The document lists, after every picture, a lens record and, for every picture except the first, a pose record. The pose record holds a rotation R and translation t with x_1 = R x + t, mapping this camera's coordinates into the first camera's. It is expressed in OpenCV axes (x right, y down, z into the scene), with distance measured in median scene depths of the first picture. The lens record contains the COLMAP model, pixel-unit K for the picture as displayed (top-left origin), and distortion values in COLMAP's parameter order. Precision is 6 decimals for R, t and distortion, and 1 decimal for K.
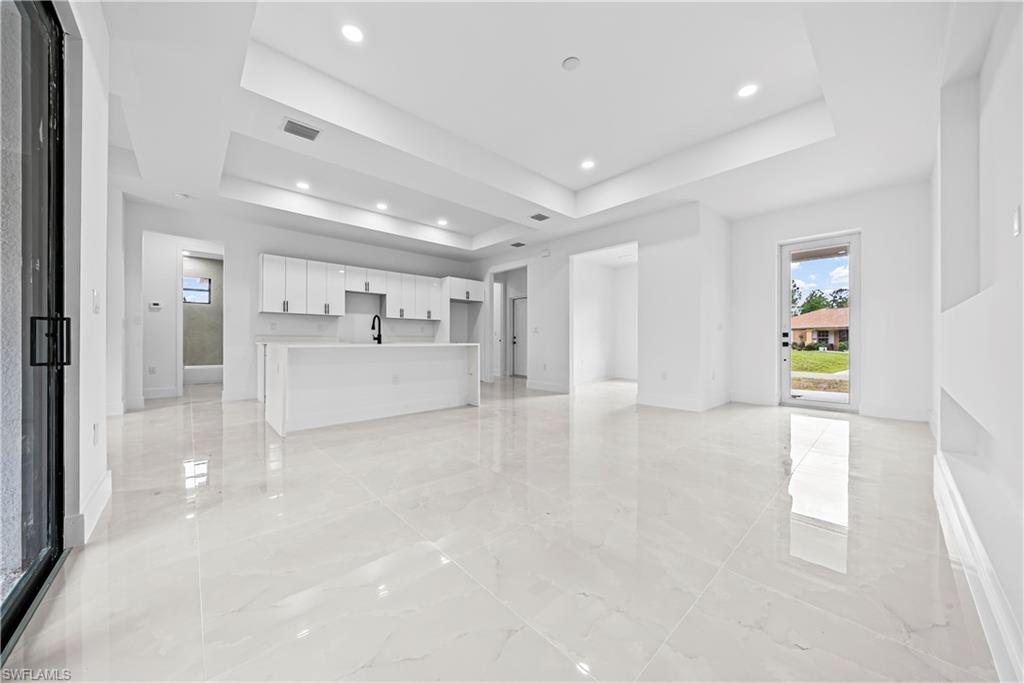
lens RADIAL K [[353.1, 0, 517.1], [0, 353.1, 340.6], [0, 0, 1]] dist [-0.001360, -0.000106]
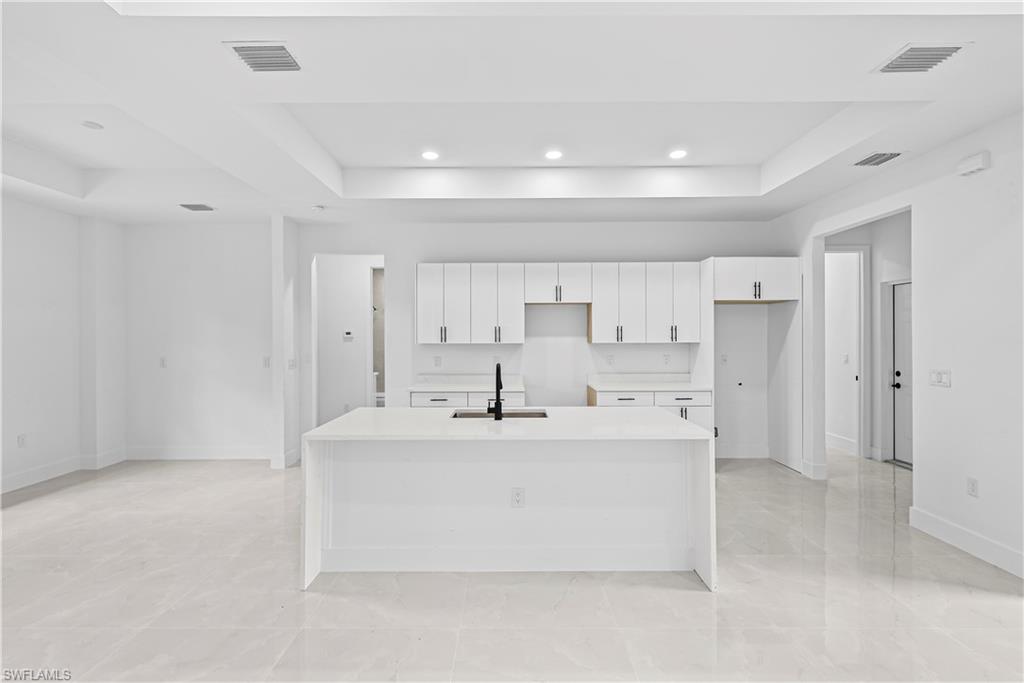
lens RADIAL K [[482.7, 0, 504.9], [0, 482.7, 335.4], [0, 0, 1]] dist [0.004738, 0.000558]
pose [[0.724152, -0.005188, -0.689621, 0.074067], [0.004485, 0.999986, -0.002813, -0.075778], [0.689626, -0.001056, 0.724165, 0.325007]]
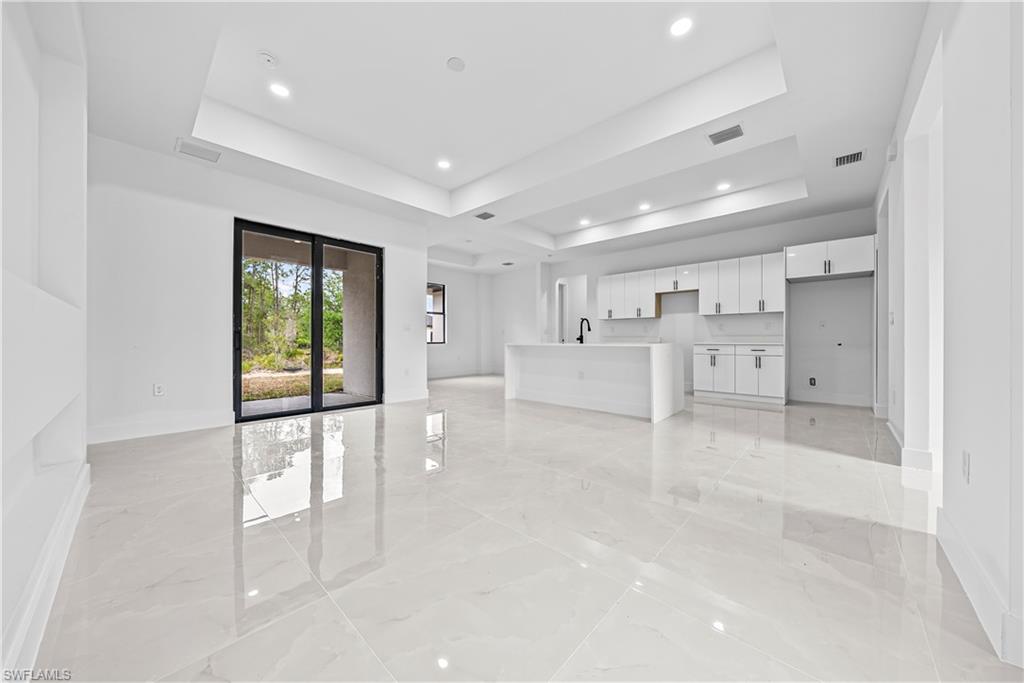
lens RADIAL K [[353.1, 0, 517.1], [0, 353.1, 340.6], [0, 0, 1]] dist [-0.001360, -0.000106]
pose [[0.079507, -0.001637, -0.996833, 0.490310], [0.000968, 0.999998, -0.001565, 0.000957], [0.996834, -0.000840, 0.079509, 0.465821]]
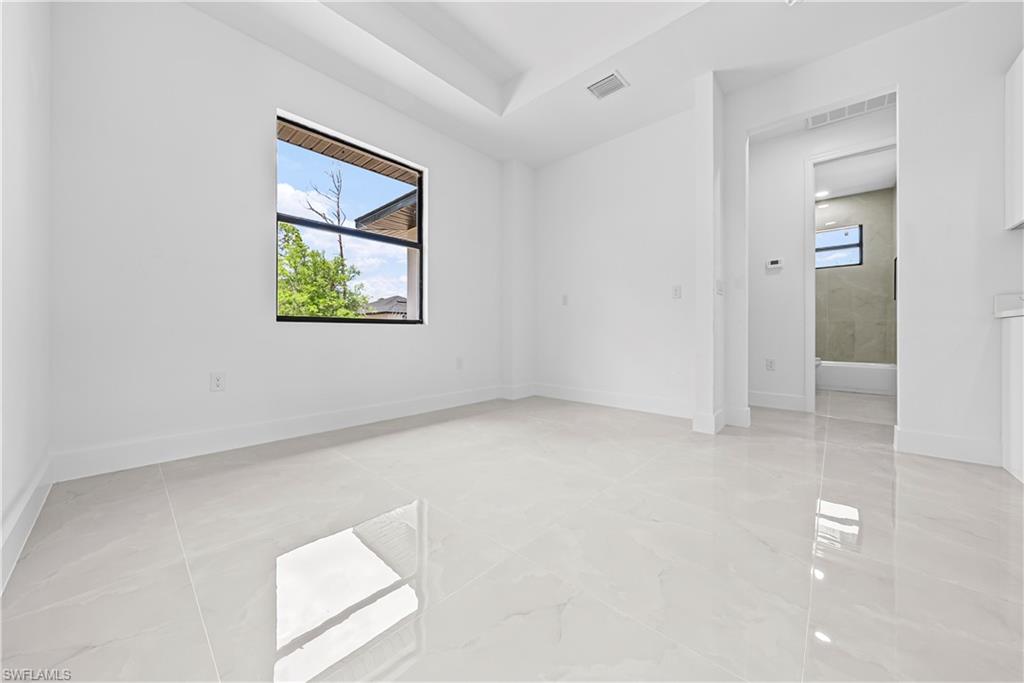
lens RADIAL K [[350.2, 0, 511.5], [0, 350.2, 331.0], [0, 0, 1]] dist [-0.001036, -0.000043]
pose [[0.074762, -0.005828, -0.997184, -0.348416], [0.001790, 0.999982, -0.005711, 0.020702], [0.997200, -0.001358, 0.074771, 0.388625]]
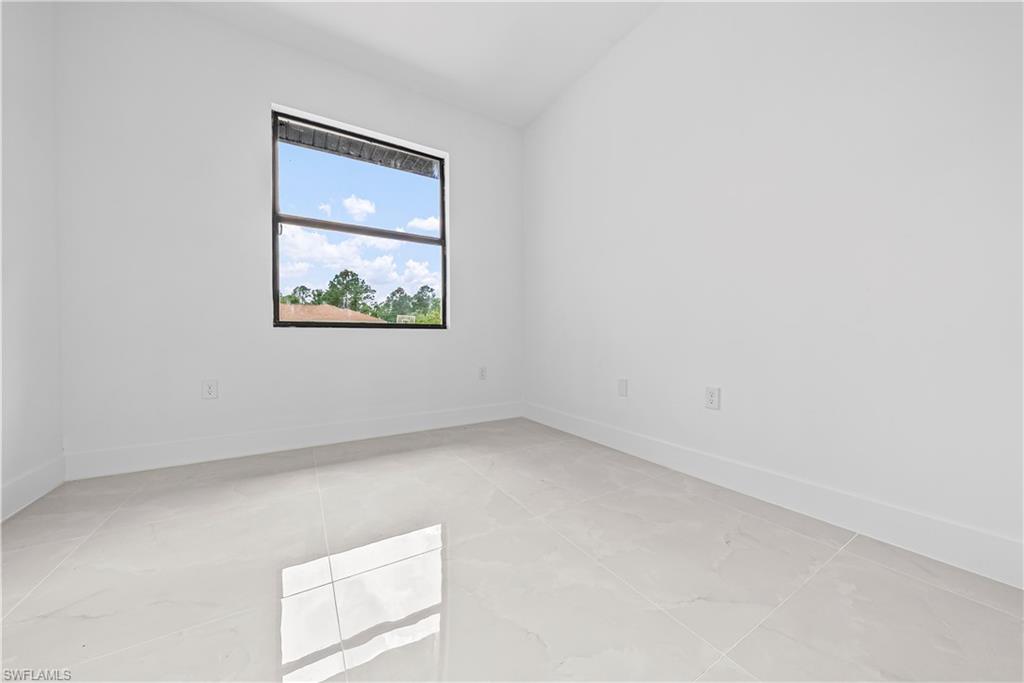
lens RADIAL K [[353.1, 0, 517.1], [0, 353.1, 340.6], [0, 0, 1]] dist [-0.001360, -0.000106]
pose [[-0.186116, 0.006326, -0.982507, -0.430451], [0.004515, 0.999974, 0.005583, 0.020650], [0.982517, -0.003397, -0.186140, 0.476559]]
